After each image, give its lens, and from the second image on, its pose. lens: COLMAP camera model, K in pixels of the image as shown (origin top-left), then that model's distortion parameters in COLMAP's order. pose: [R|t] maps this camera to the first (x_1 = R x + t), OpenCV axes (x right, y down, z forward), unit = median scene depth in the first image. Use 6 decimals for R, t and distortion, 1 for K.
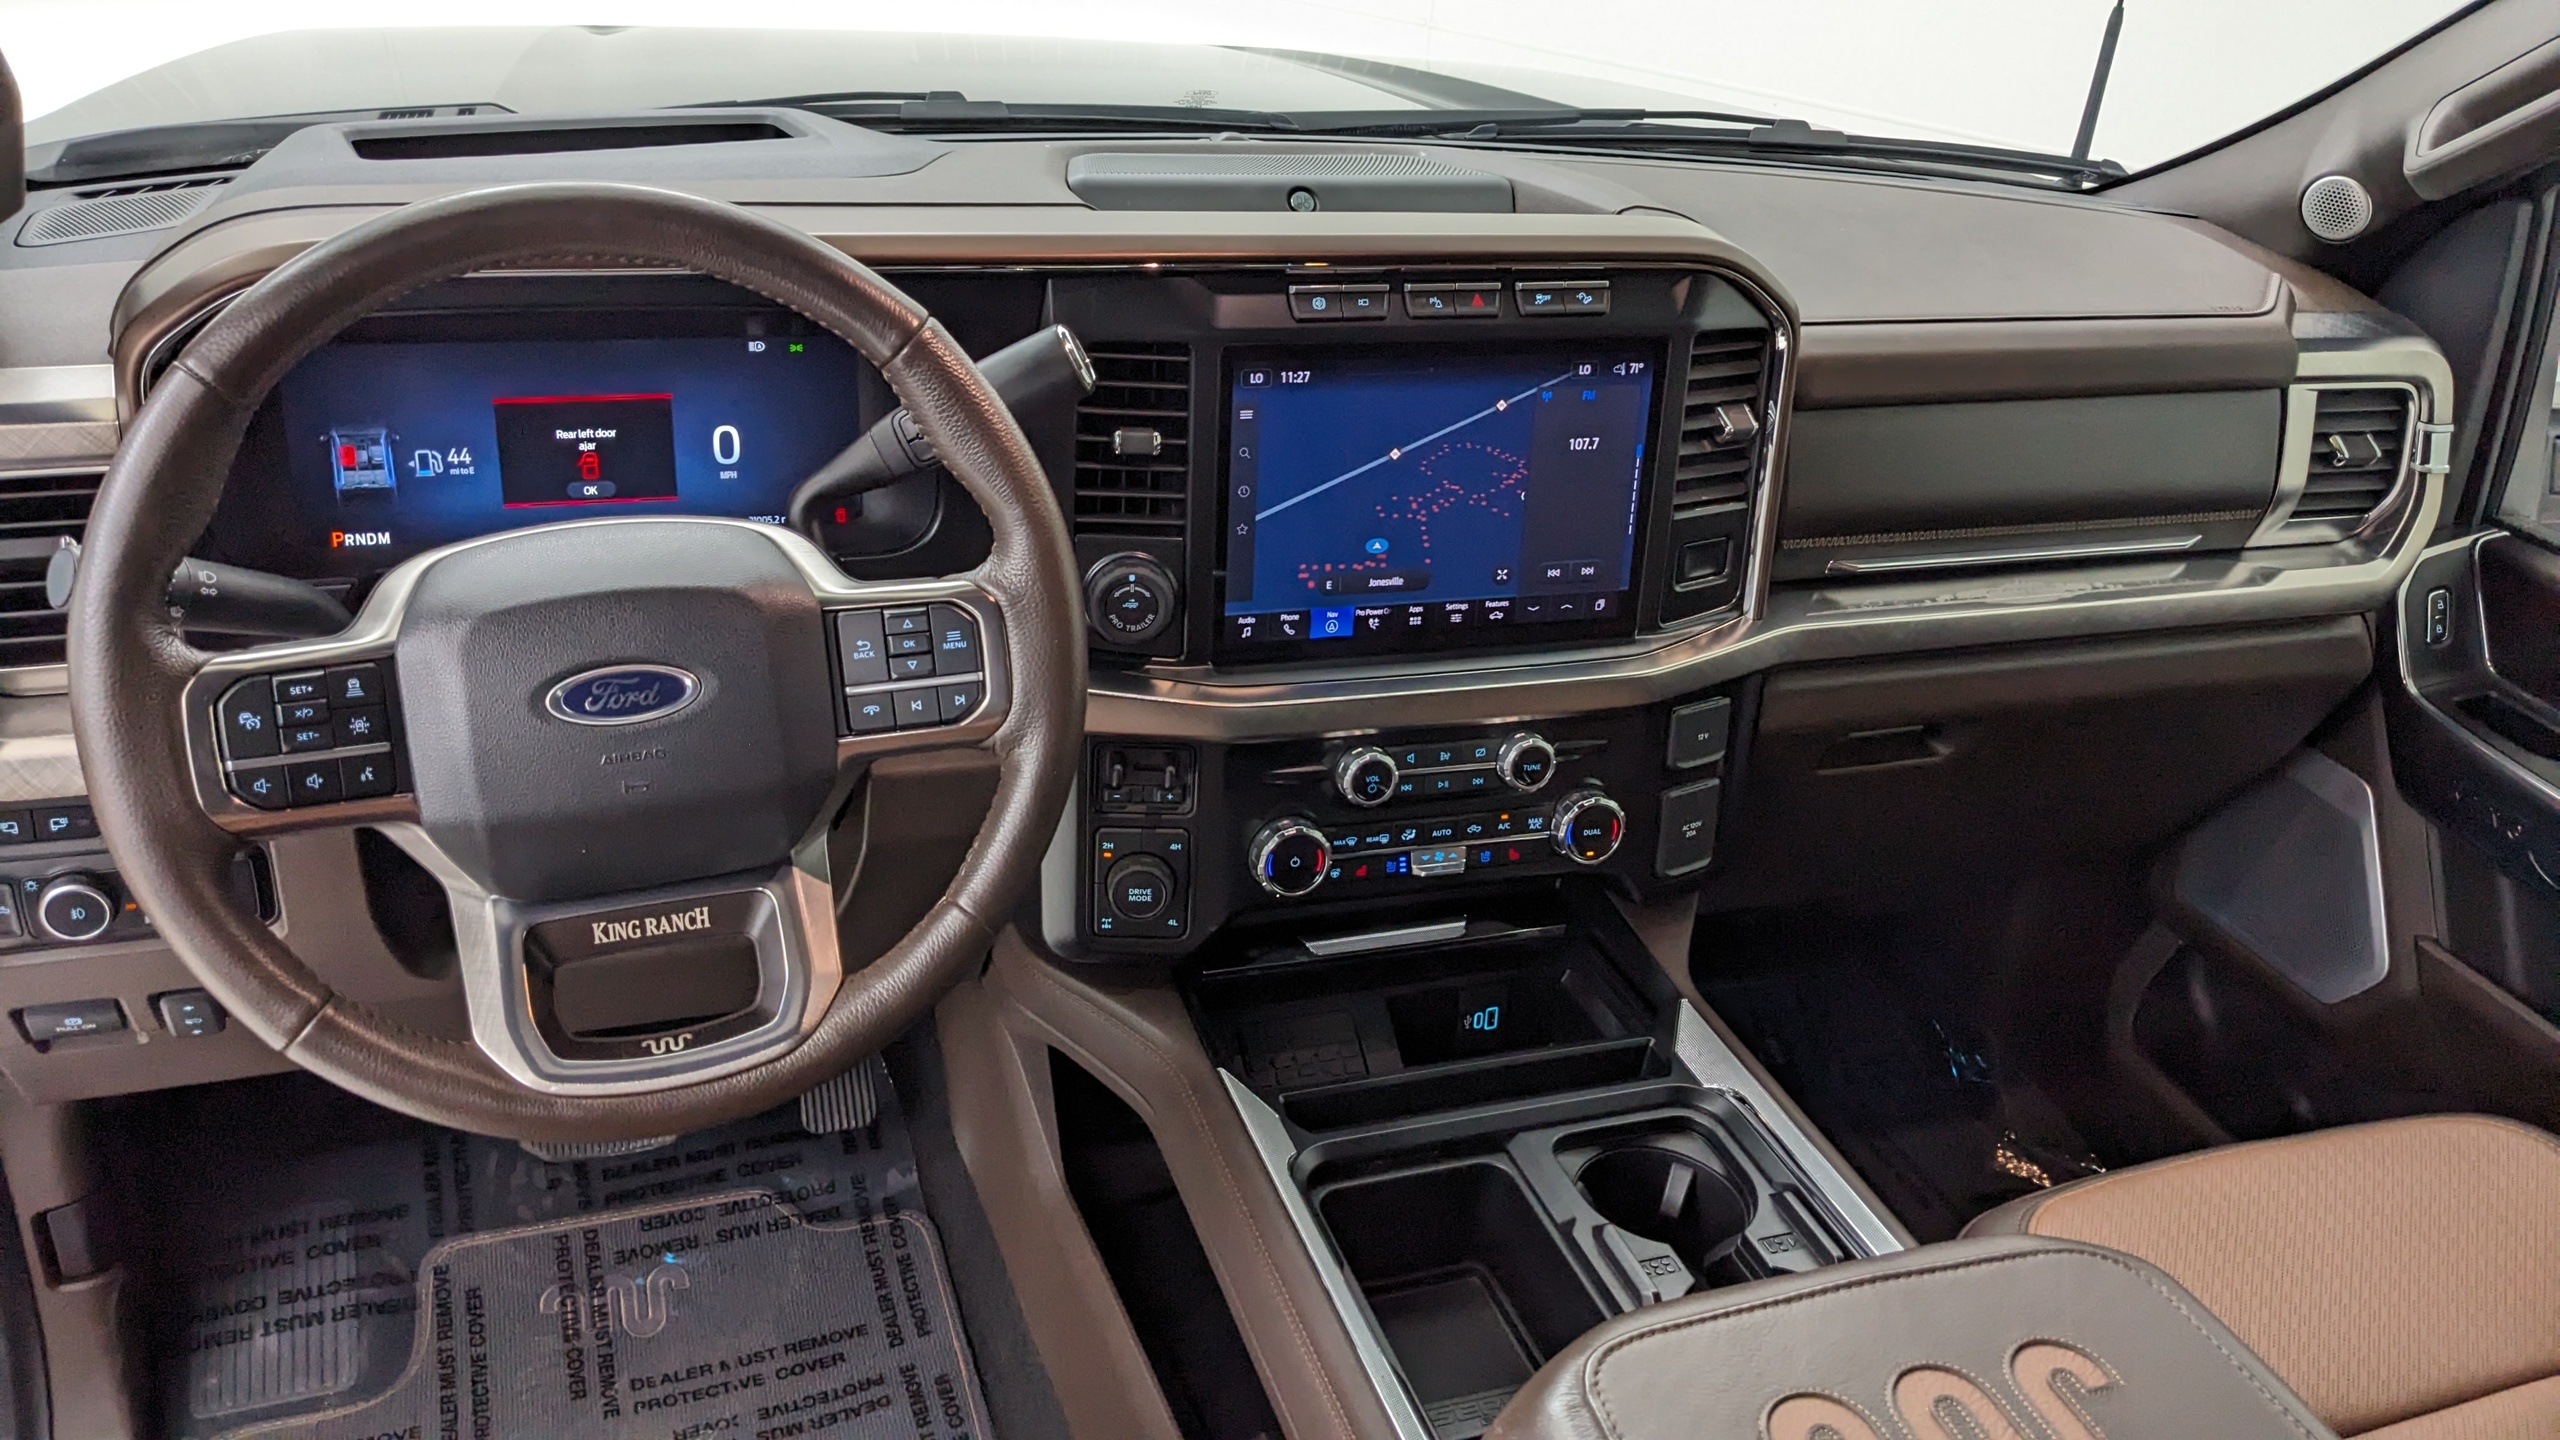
lens RADIAL K [[1956.7, 0, 1280.0], [0, 1956.7, 720.0], [0, 0, 1]] dist [0.065210, -0.095520]
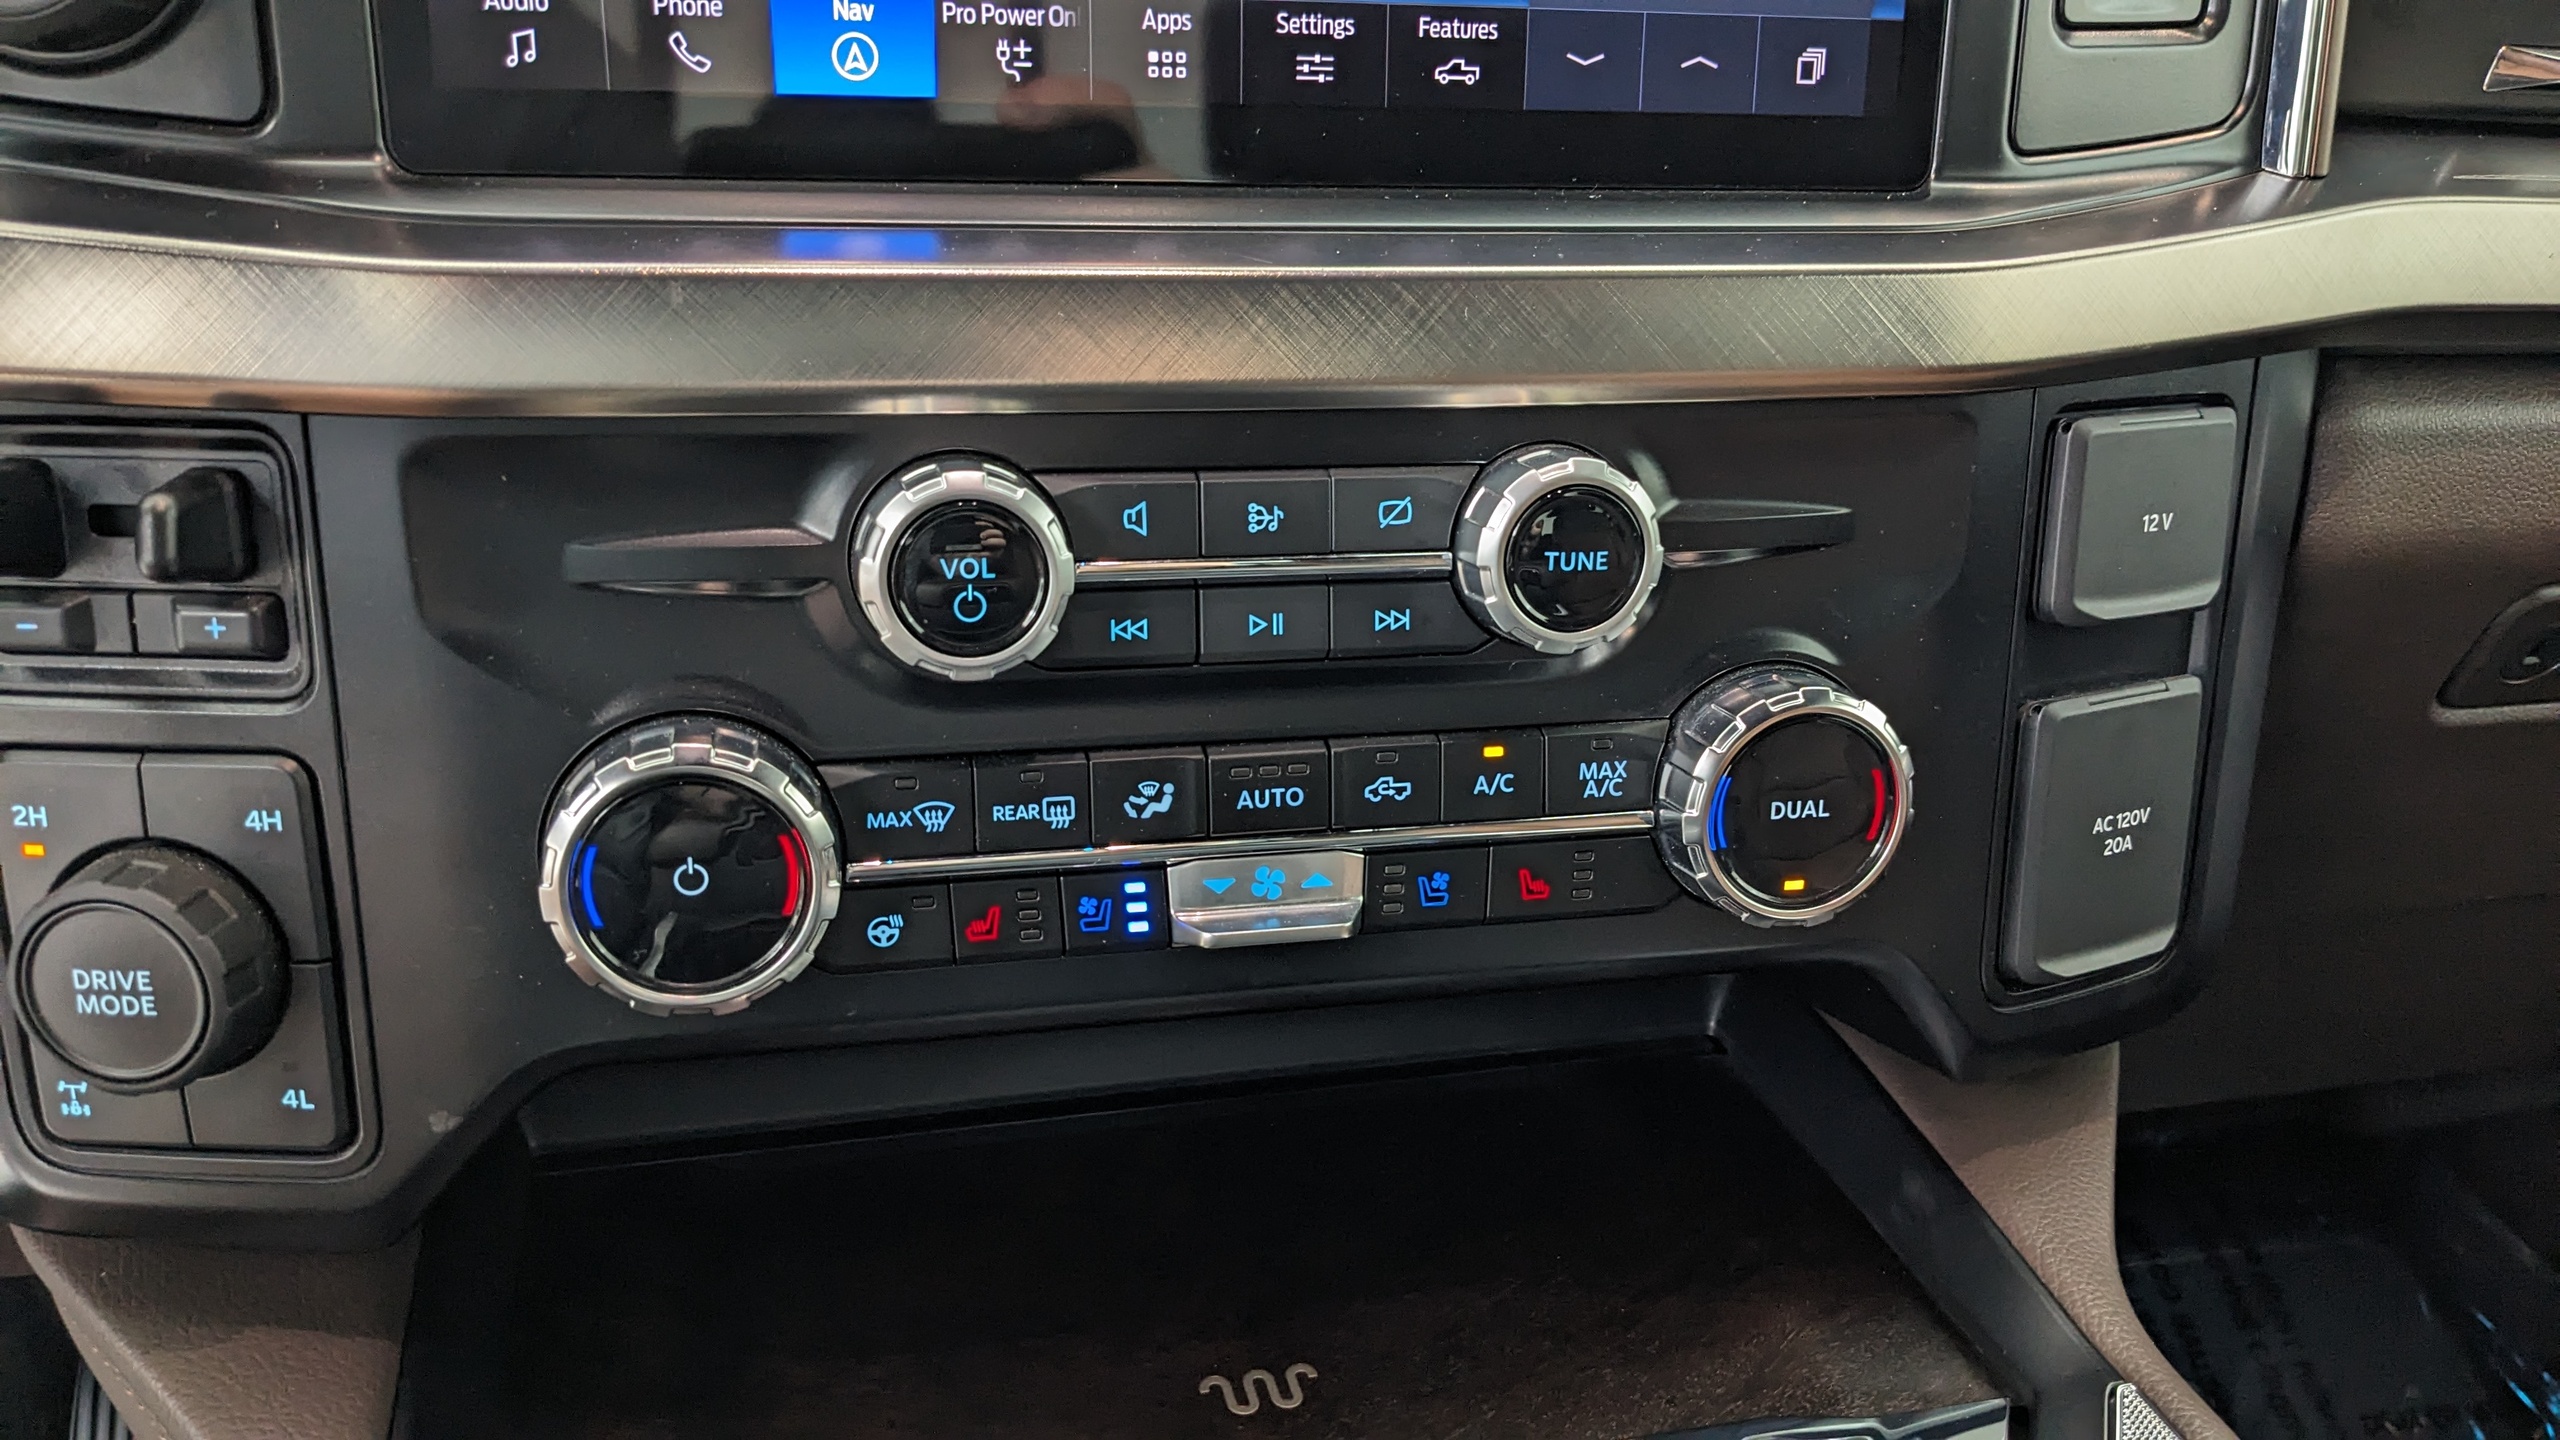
lens RADIAL K [[1956.7, 0, 1280.0], [0, 1956.7, 720.0], [0, 0, 1]] dist [0.065210, -0.095520]
pose [[0.994936, -0.004684, -0.100405, 0.113906], [-0.005558, 0.994822, -0.101483, 0.075896], [0.100360, 0.101527, 0.989758, 0.714213]]
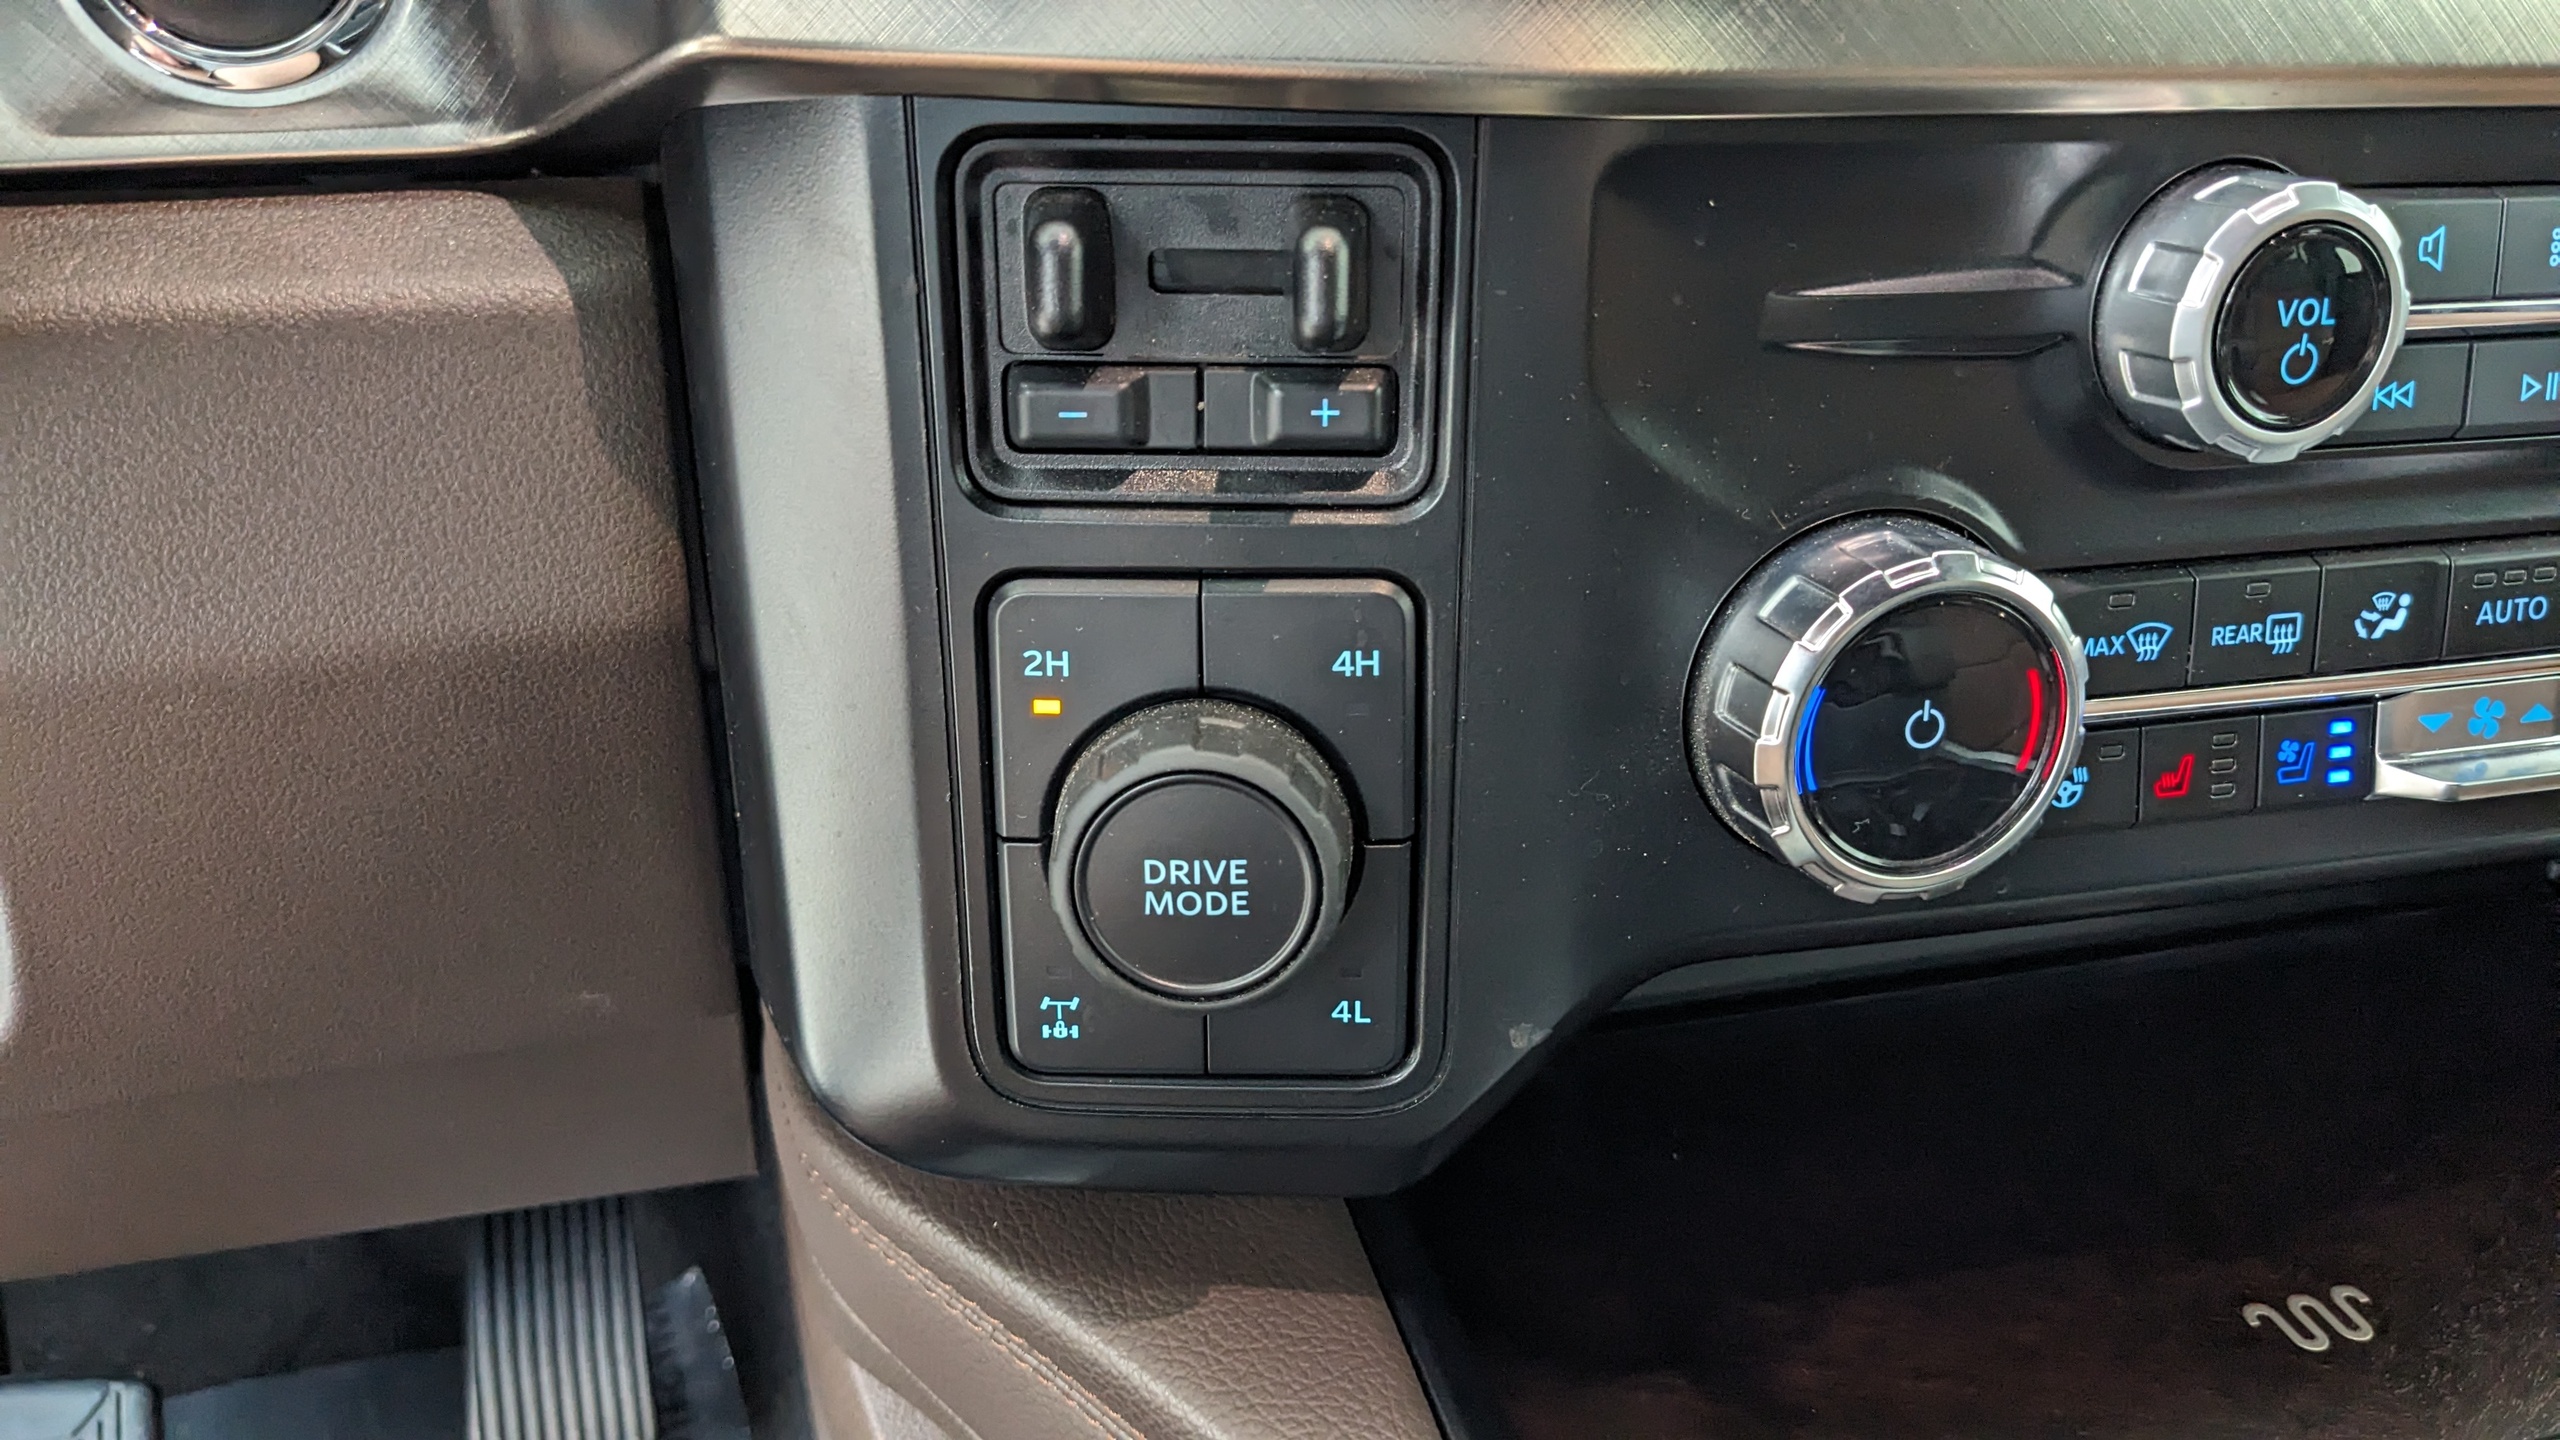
lens RADIAL K [[2018.8, 0, 1280.0], [0, 2018.8, 720.0], [0, 0, 1]] dist [0.065236, -0.125095]
pose [[0.997093, -0.016901, -0.074294, -0.044135], [0.015934, 0.999781, -0.013585, 0.071717], [0.074507, 0.012362, 0.997144, 0.755104]]
